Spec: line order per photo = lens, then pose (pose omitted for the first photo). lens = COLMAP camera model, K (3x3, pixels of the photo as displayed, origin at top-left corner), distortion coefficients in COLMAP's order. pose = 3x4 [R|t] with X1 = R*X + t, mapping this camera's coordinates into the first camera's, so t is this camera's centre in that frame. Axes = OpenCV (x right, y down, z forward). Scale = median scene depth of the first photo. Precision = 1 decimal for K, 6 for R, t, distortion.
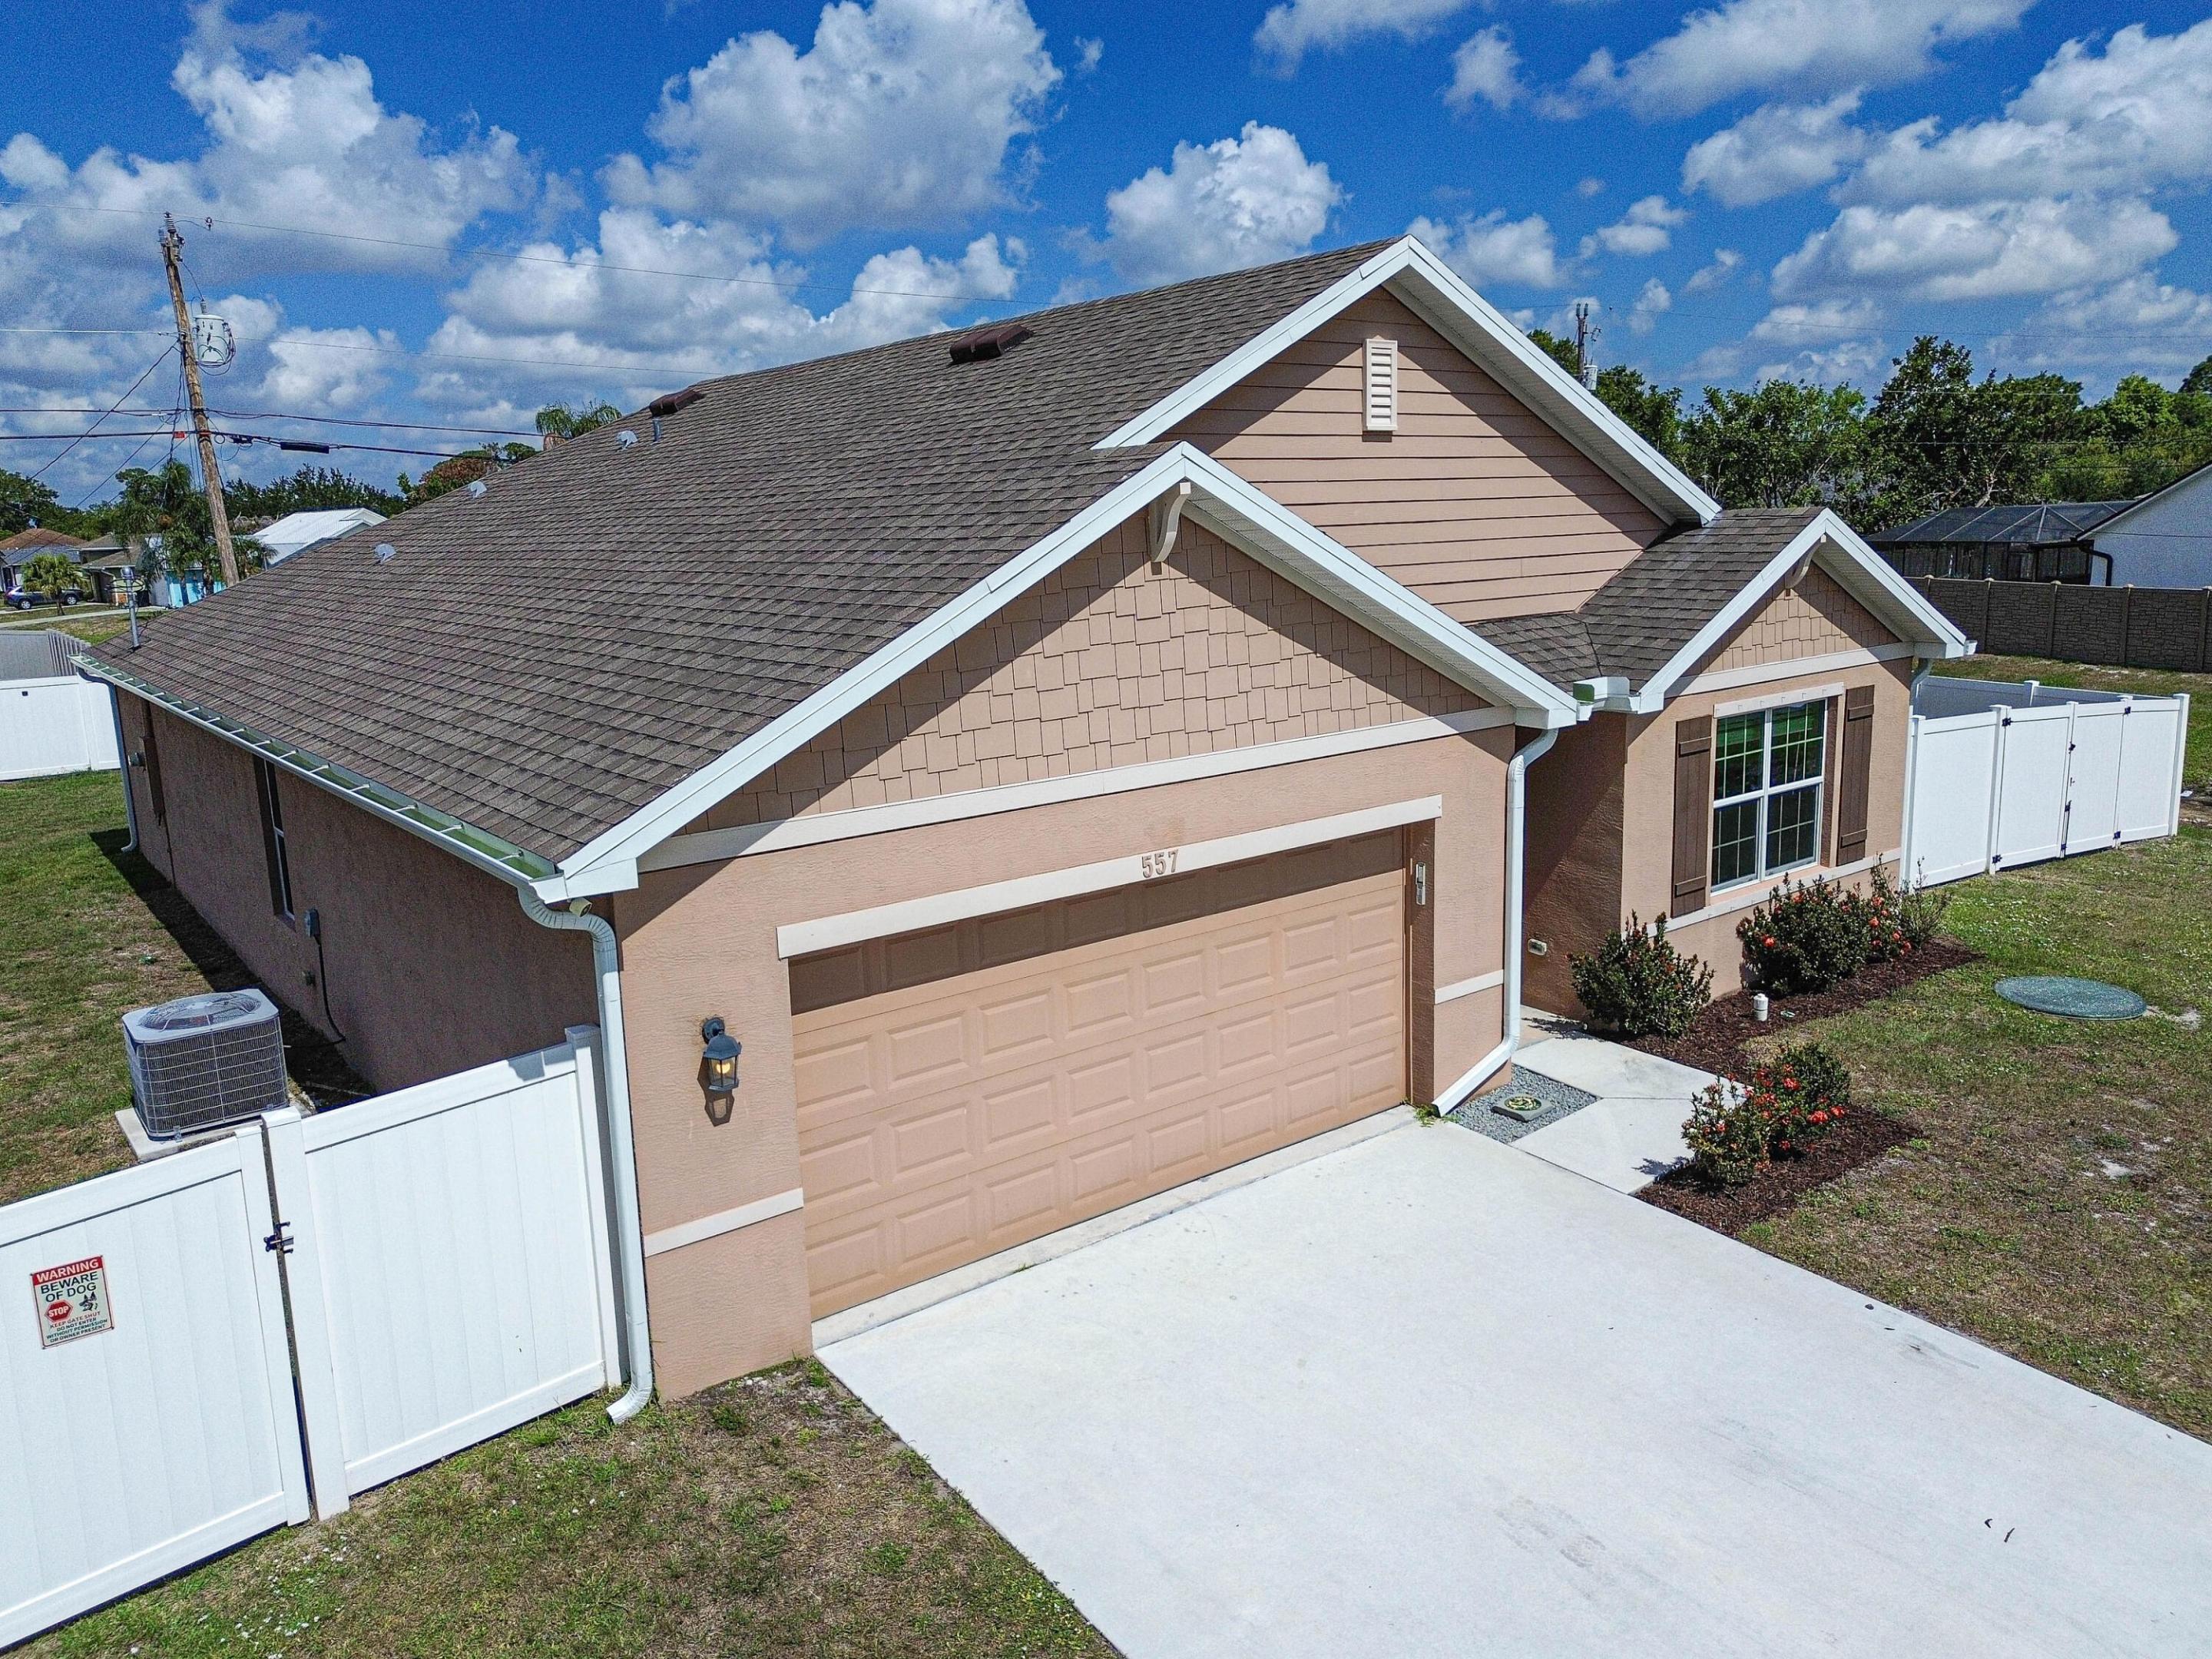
lens RADIAL K [[1578.7, 0, 1101.1], [0, 1578.7, 810.9], [0, 0, 1]] dist [0.070697, -0.071761]
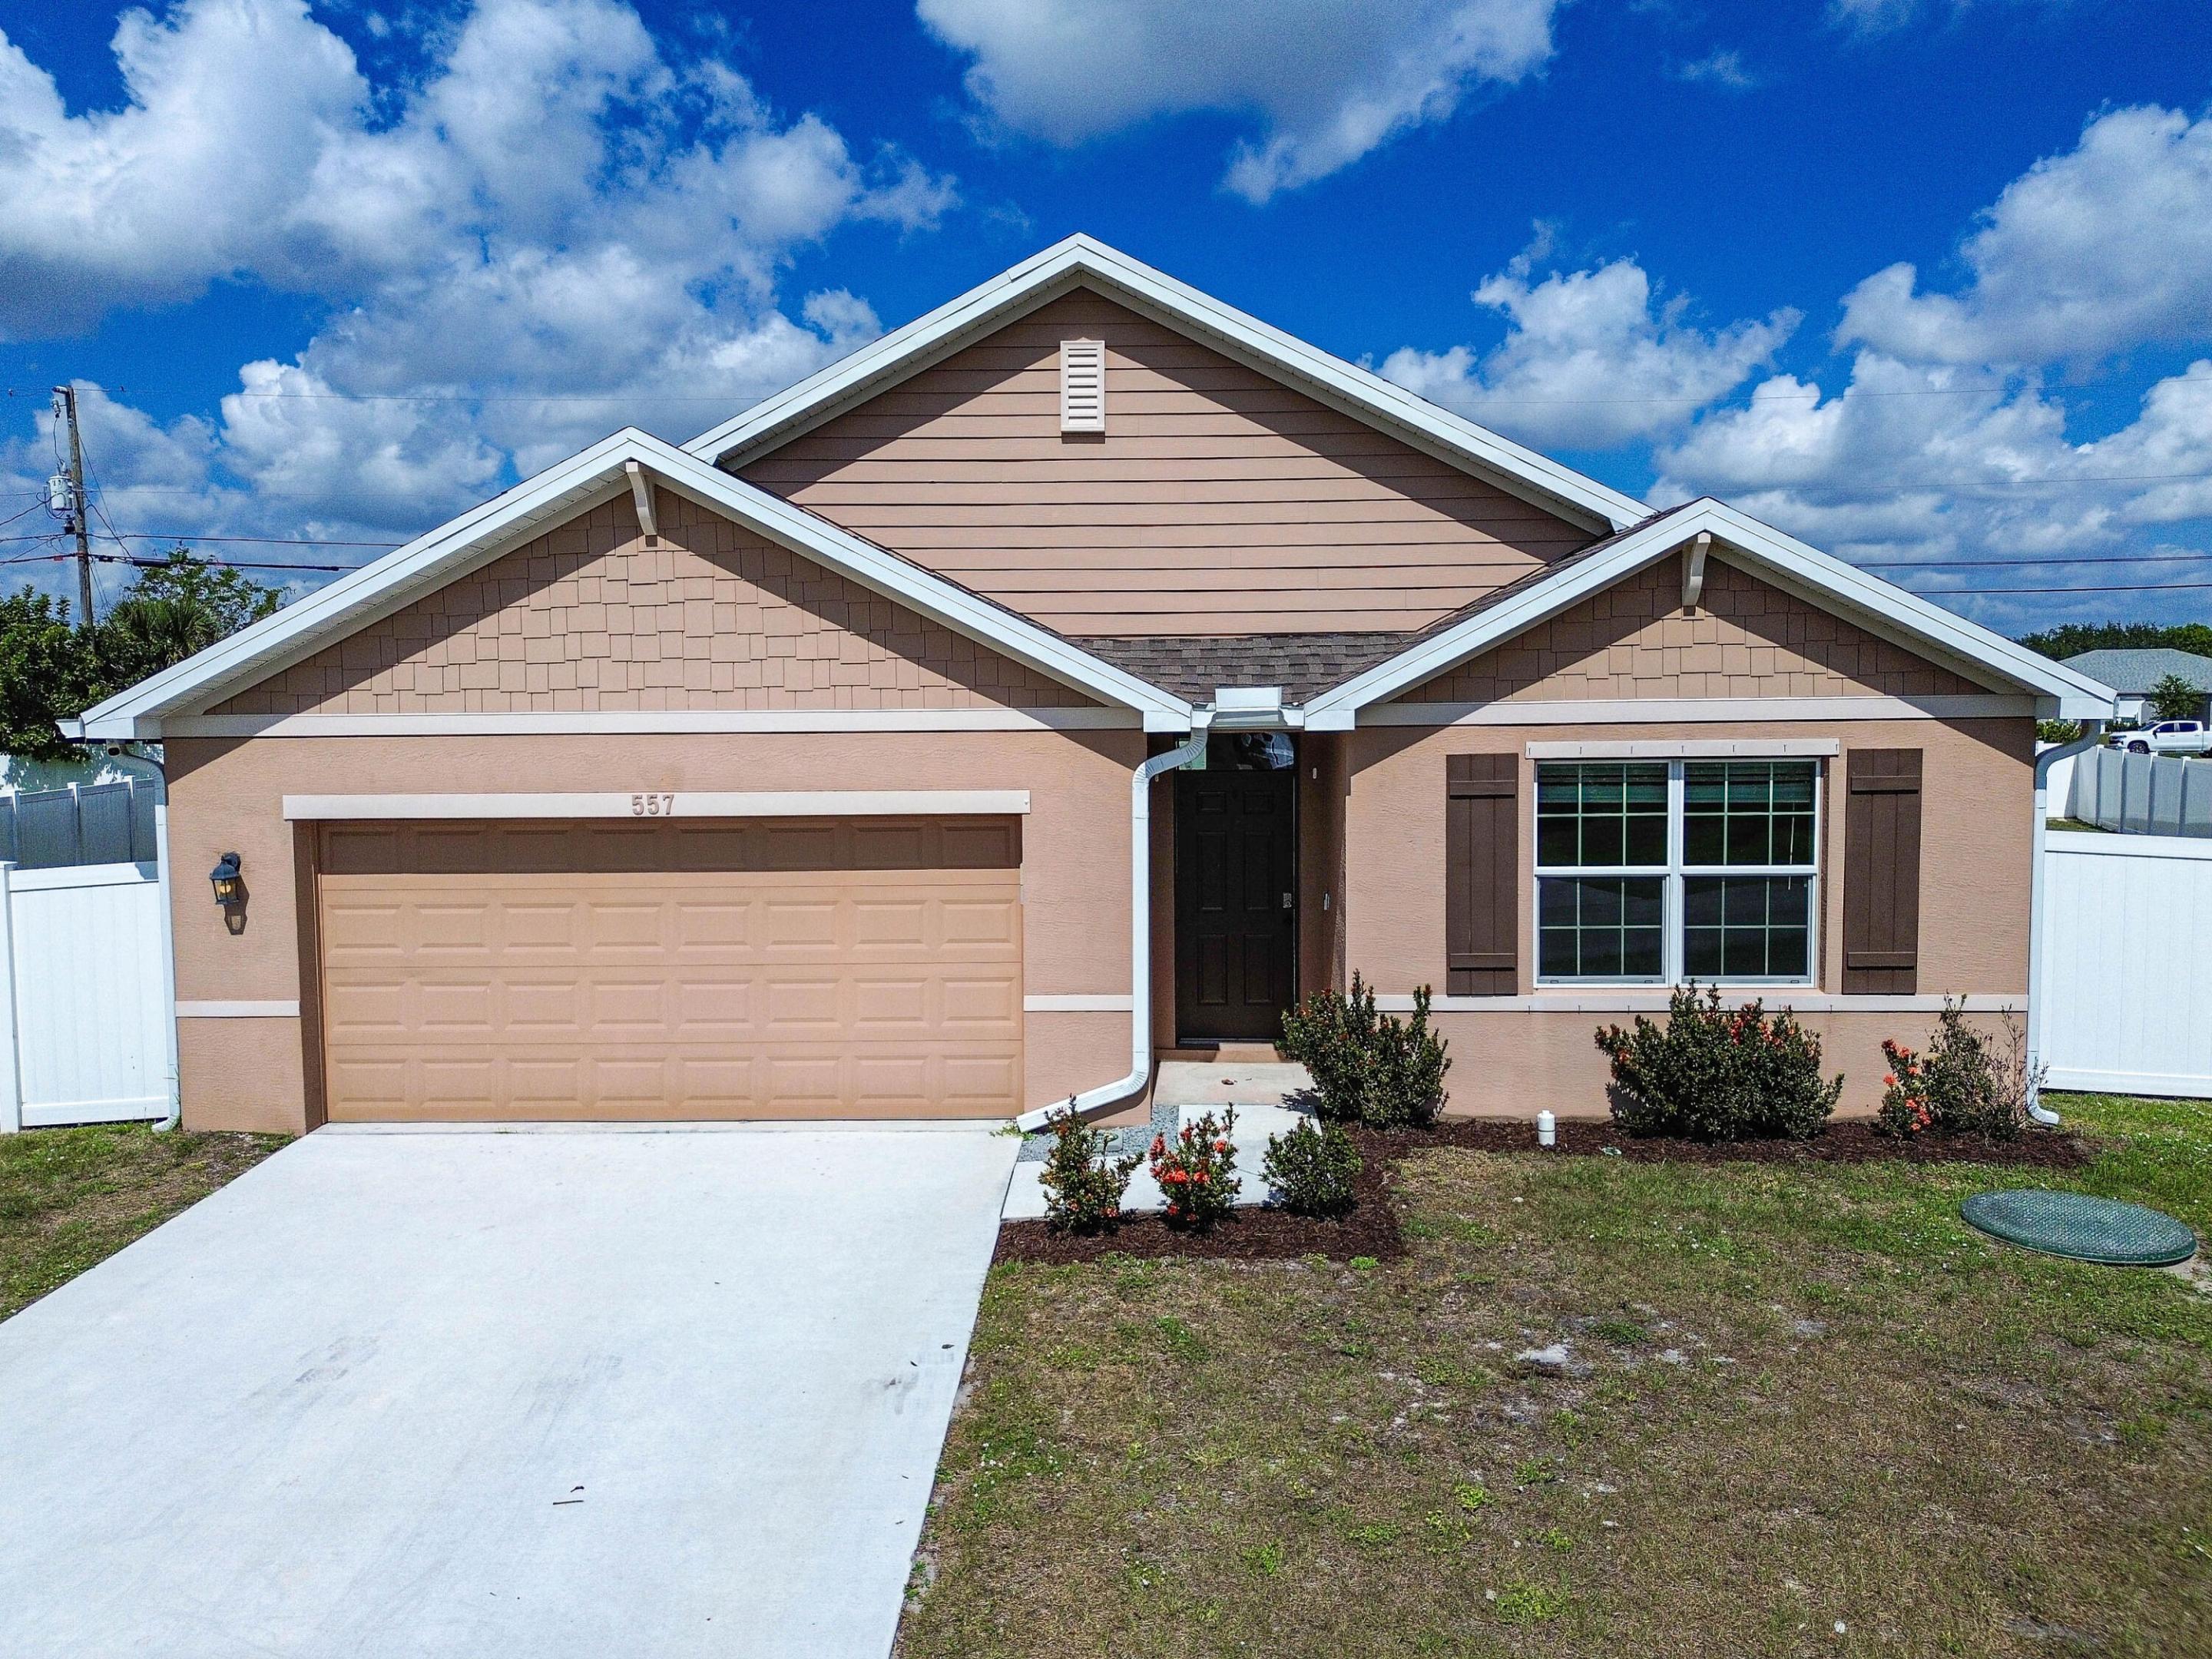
lens RADIAL K [[1578.7, 0, 1101.1], [0, 1578.7, 810.9], [0, 0, 1]] dist [0.070697, -0.071761]
pose [[0.768620, 0.072606, -0.635572, 0.881594], [-0.135326, 0.989507, -0.050616, 0.046040], [0.625228, 0.124914, 0.770380, 0.292100]]
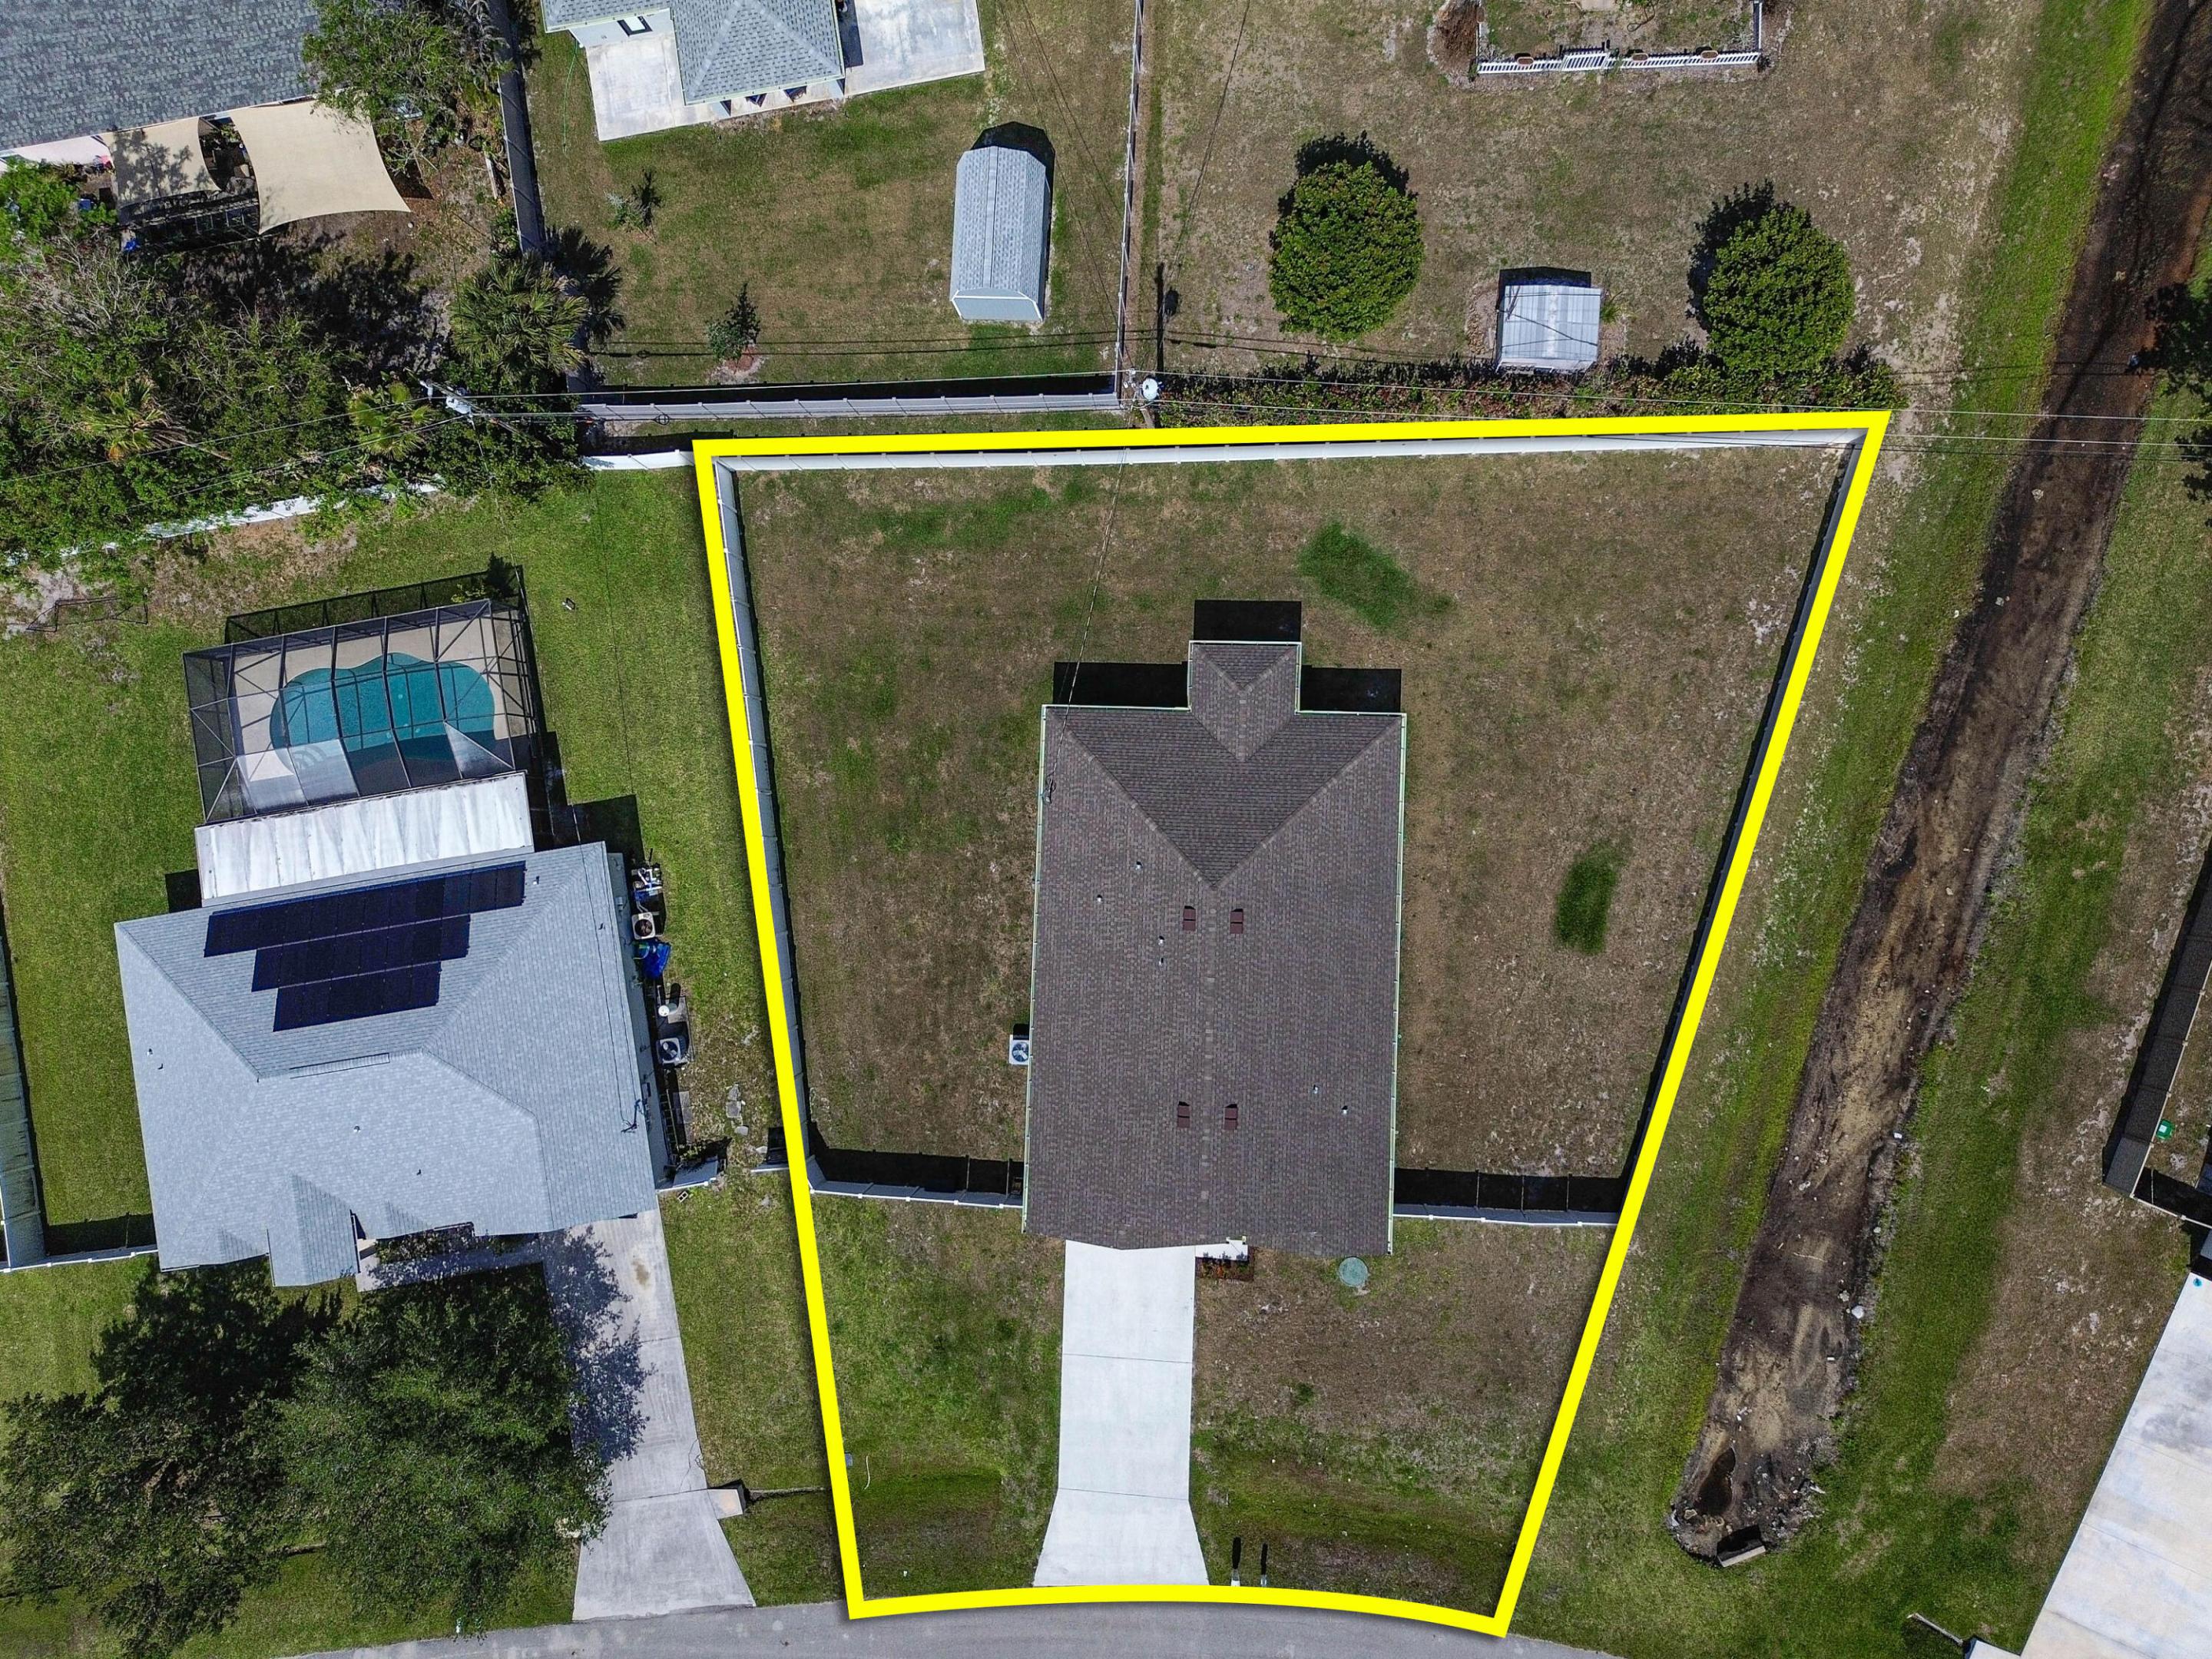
lens RADIAL K [[1564.9, 0, 1106.0], [0, 1564.9, 829.5], [0, 0, 1]] dist [0.060053, -0.052628]
pose [[0.771352, 0.634537, -0.048777, -0.616918], [-0.059438, 0.148139, 0.987179, -5.451496], [0.633627, -0.758563, 0.151983, 1.045091]]
